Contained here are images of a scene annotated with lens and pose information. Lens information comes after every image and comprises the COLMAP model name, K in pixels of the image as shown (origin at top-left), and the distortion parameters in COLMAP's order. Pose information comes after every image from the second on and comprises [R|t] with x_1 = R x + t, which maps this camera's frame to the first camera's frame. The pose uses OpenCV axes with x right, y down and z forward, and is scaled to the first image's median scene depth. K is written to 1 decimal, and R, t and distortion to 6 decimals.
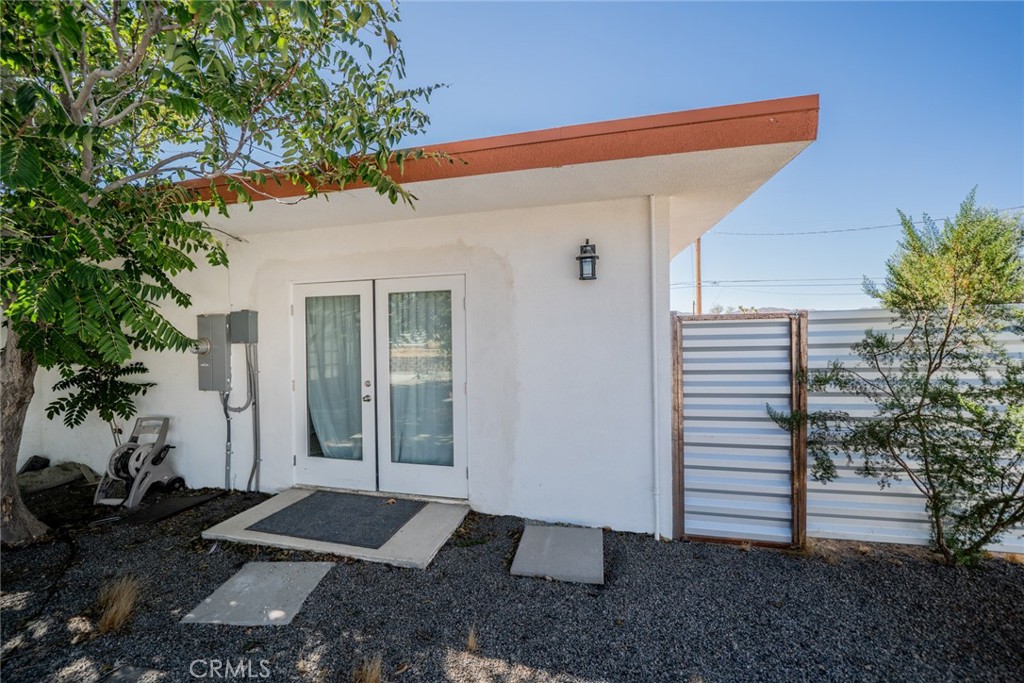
lens RADIAL K [[399.8, 0, 512.0], [0, 399.8, 341.5], [0, 0, 1]] dist [-0.002744, 0.000211]
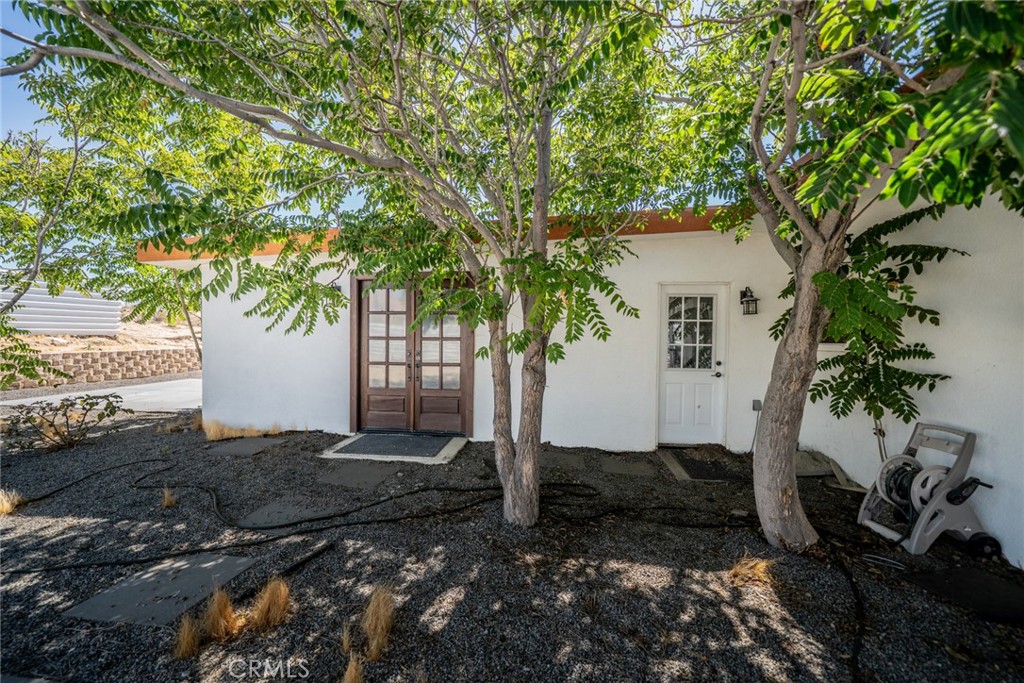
lens RADIAL K [[399.8, 0, 512.0], [0, 399.8, 341.5], [0, 0, 1]] dist [-0.002744, 0.000211]
pose [[0.143992, 0.034100, -0.988991, -0.377947], [-0.022577, 0.999259, 0.031166, 0.047505], [0.989321, 0.017841, 0.144656, 0.209776]]
